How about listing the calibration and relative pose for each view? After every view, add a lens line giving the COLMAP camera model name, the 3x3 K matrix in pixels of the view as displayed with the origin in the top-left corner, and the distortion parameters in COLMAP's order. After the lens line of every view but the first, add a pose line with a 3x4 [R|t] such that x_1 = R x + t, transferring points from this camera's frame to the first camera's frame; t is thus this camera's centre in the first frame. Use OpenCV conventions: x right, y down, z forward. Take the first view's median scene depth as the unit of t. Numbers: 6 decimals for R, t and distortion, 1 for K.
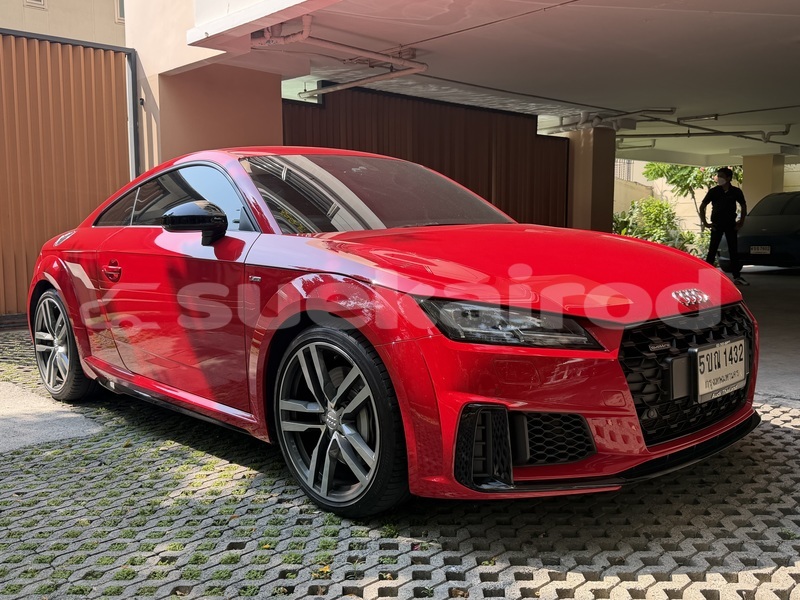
lens RADIAL K [[754.6, 0, 400.0], [0, 754.6, 300.0], [0, 0, 1]] dist [0.137750, -0.284440]
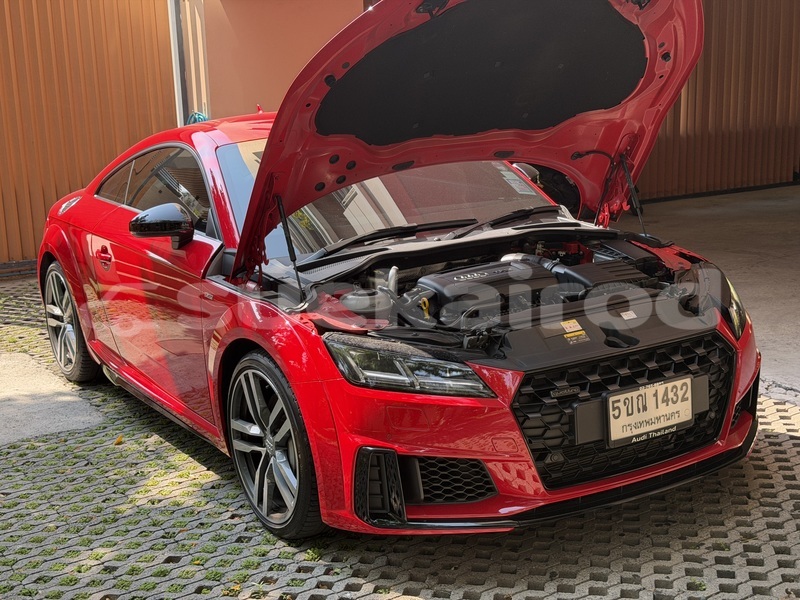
lens RADIAL K [[1126.5, 0, 400.0], [0, 1126.5, 300.0], [0, 0, 1]] dist [0.126956, -0.121702]
pose [[0.978511, 0.017295, -0.205468, 0.377457], [0.006008, 0.993662, 0.112252, -0.197773], [0.206107, -0.111075, 0.972205, -0.407839]]
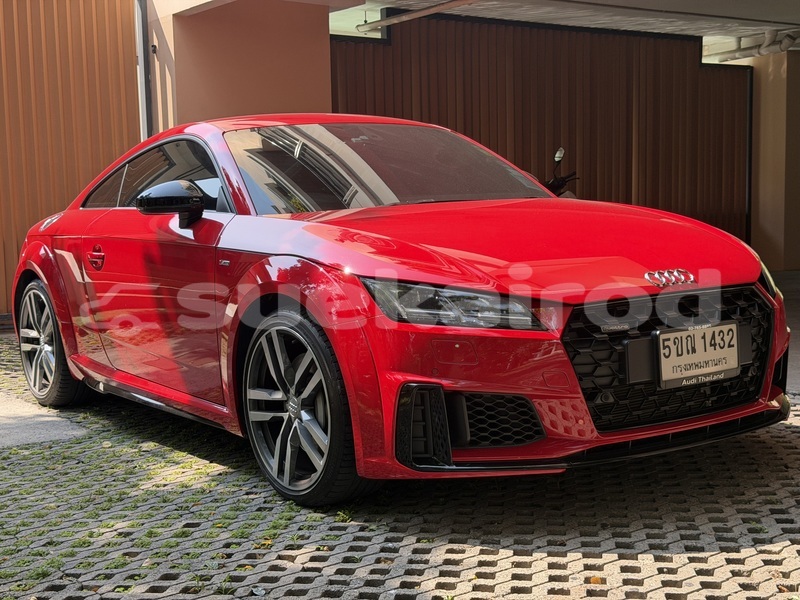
lens RADIAL K [[1127.6, 0, 392.2], [0, 1127.6, 302.2], [0, 0, 1]] dist [0.120030, -0.065141]
pose [[0.988954, -0.002864, -0.148198, 0.240470], [0.002393, 0.999991, -0.003361, 0.028356], [0.148206, 0.002969, 0.988952, -0.395152]]
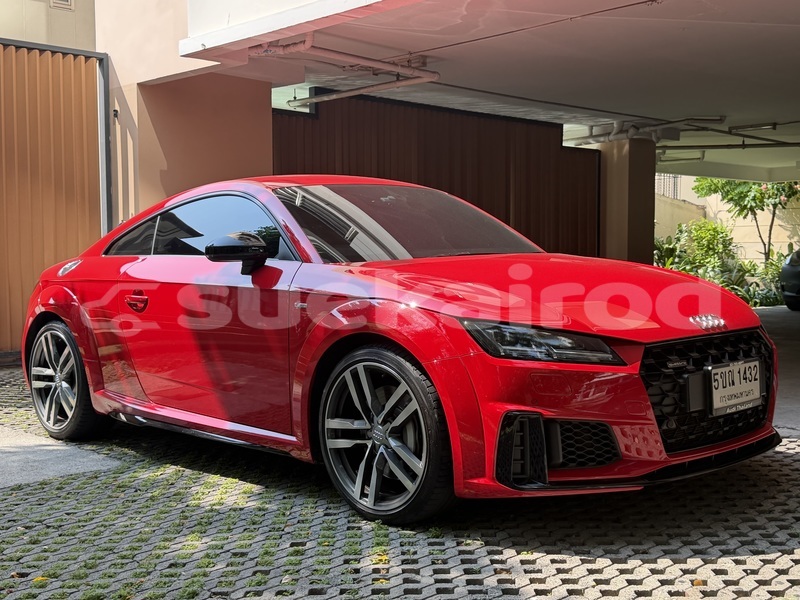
lens RADIAL K [[983.8, 0, 400.0], [0, 983.8, 300.0], [0, 0, 1]] dist [0.174098, -0.348357]
pose [[0.999881, 0.000977, 0.015407, -0.078426], [-0.000211, 0.998766, -0.049661, 0.034965], [-0.015437, 0.049652, 0.998647, -0.401572]]
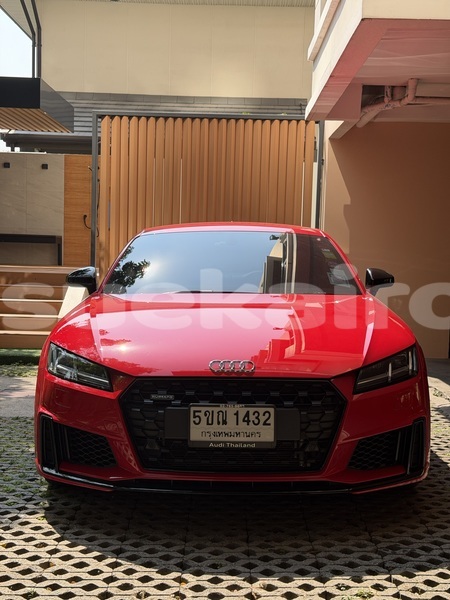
lens RADIAL K [[844.9, 0, 225.0], [0, 844.9, 300.0], [0, 0, 1]] dist [0.126956, -0.121702]
pose [[0.717796, 0.069274, -0.692799, 1.266383], [-0.096697, 0.995314, -0.000664, -0.105014], [0.689506, 0.067468, 0.721131, -0.010395]]
